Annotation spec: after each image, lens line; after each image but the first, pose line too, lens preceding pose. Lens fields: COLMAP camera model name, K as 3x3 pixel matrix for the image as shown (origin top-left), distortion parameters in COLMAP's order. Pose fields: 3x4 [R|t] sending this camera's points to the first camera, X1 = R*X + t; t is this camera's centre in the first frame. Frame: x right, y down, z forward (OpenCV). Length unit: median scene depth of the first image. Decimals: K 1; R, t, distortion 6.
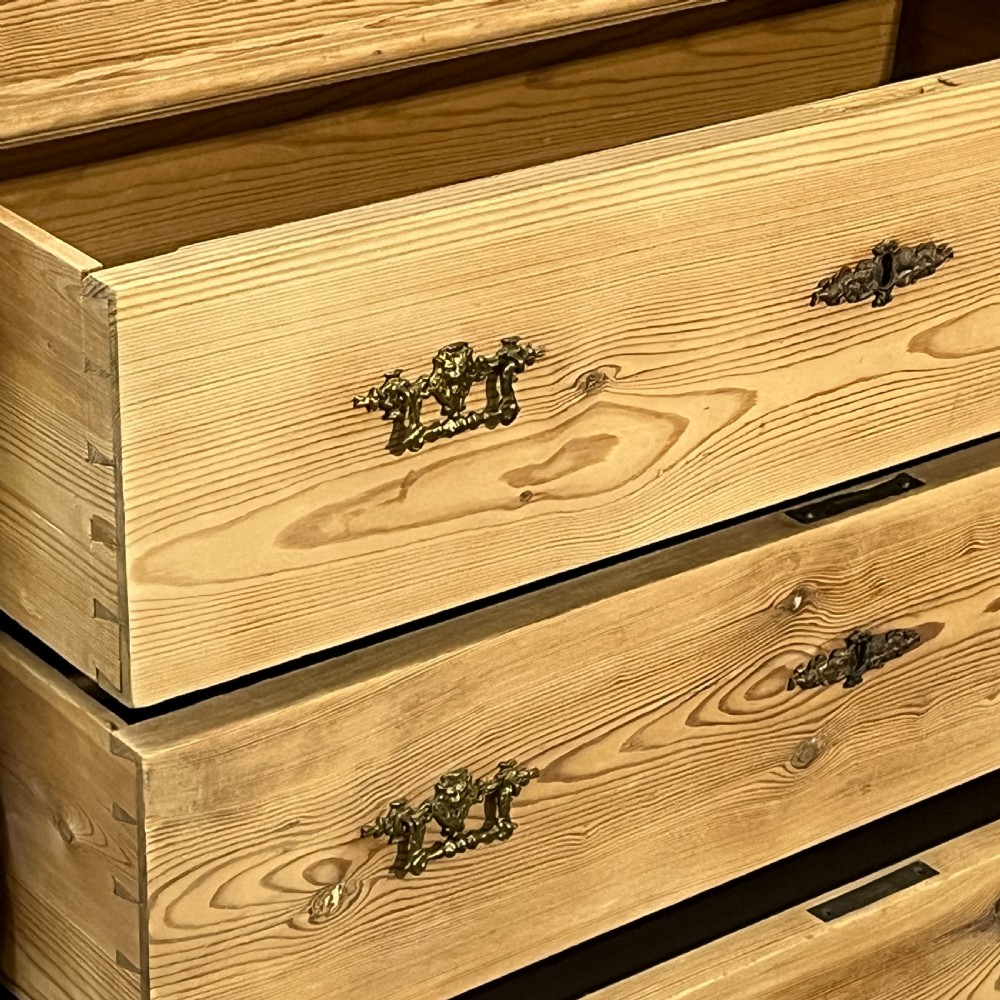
lens RADIAL K [[2824.7, 0, 497.5], [0, 2824.7, 502.5], [0, 0, 1]] dist [0.147057, 0.000000]
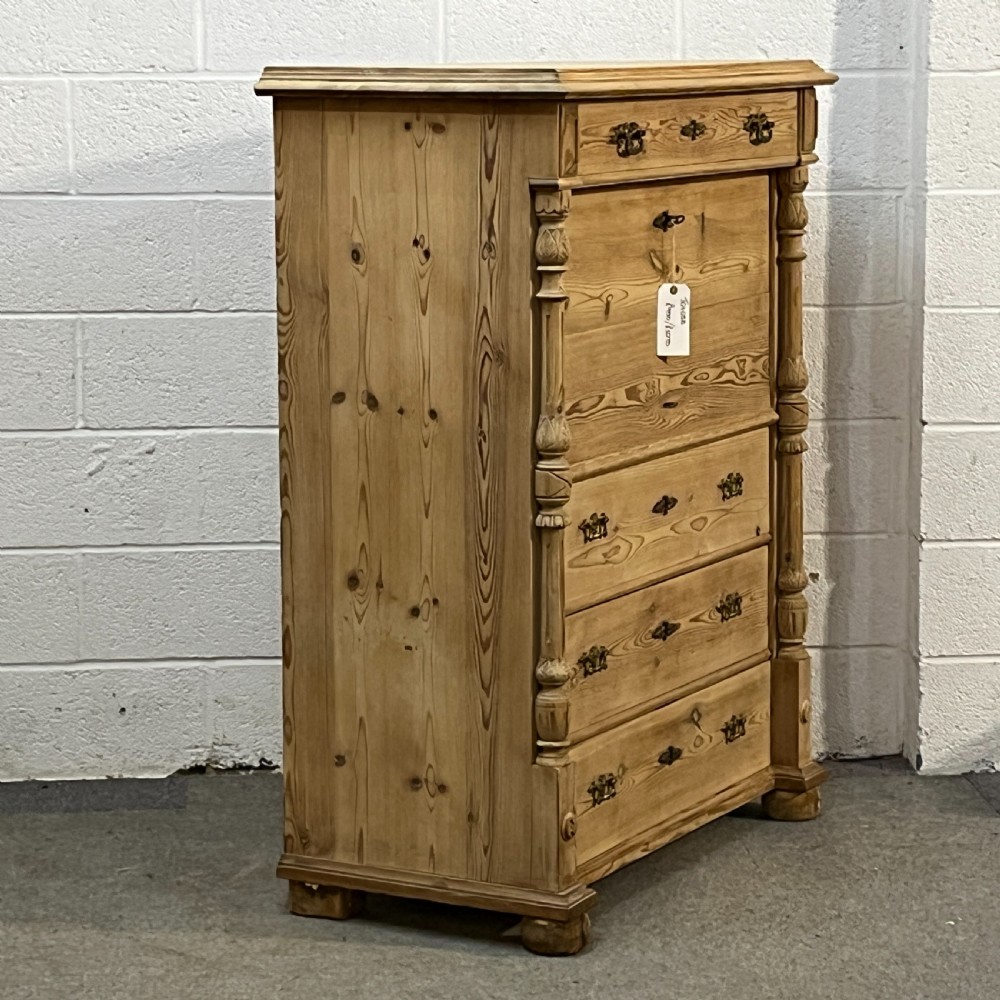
lens RADIAL K [[3054.0, 0, 545.7], [0, 3054.0, 471.6], [0, 0, 1]] dist [0.195291, 0.000000]
pose [[0.905011, -0.068778, 0.419791, -1.610267], [0.184615, 0.952567, -0.241936, 0.780070], [-0.383239, 0.296455, 0.874781, -2.278435]]
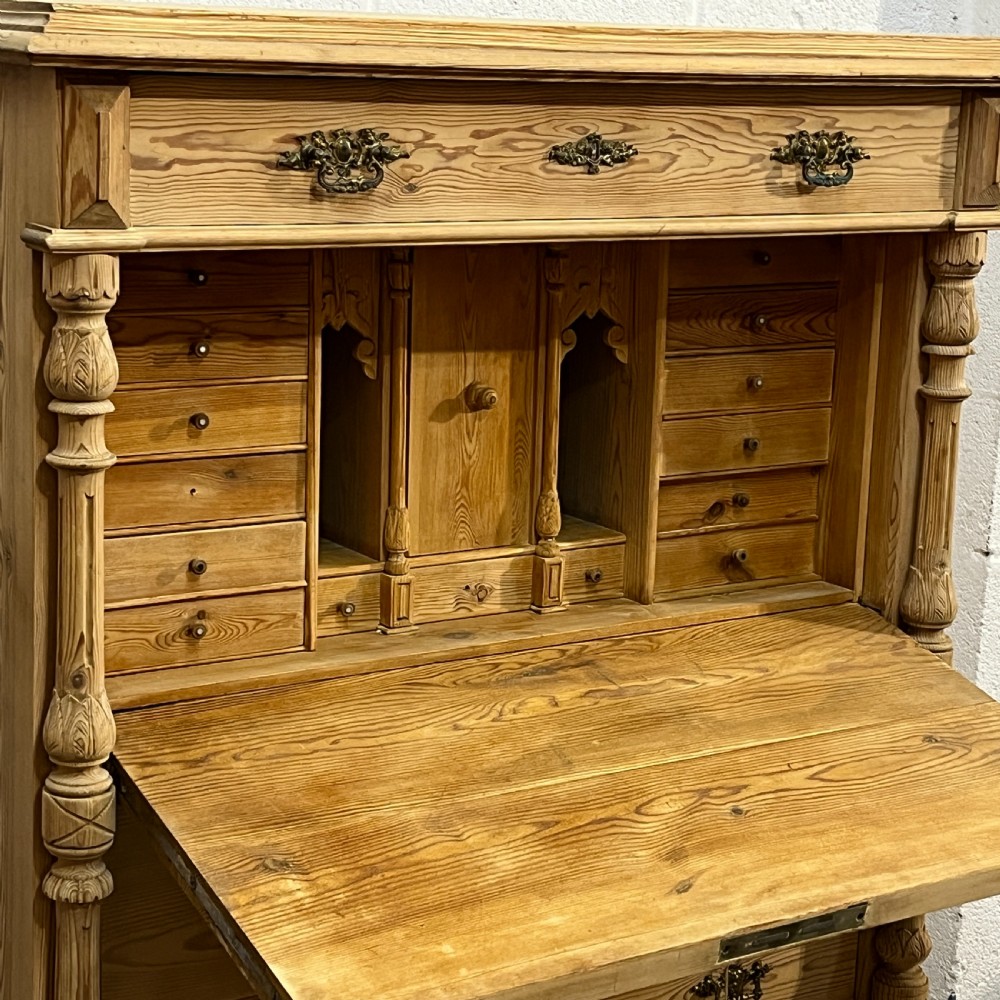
lens RADIAL K [[2203.4, 0, 504.6], [0, 2203.4, 505.3], [0, 0, 1]] dist [0.087647, 0.000000]
pose [[0.997363, 0.049407, -0.053163, 0.195846], [-0.059436, 0.976404, -0.207610, 0.019597], [0.041652, 0.210223, 0.976766, -0.515695]]
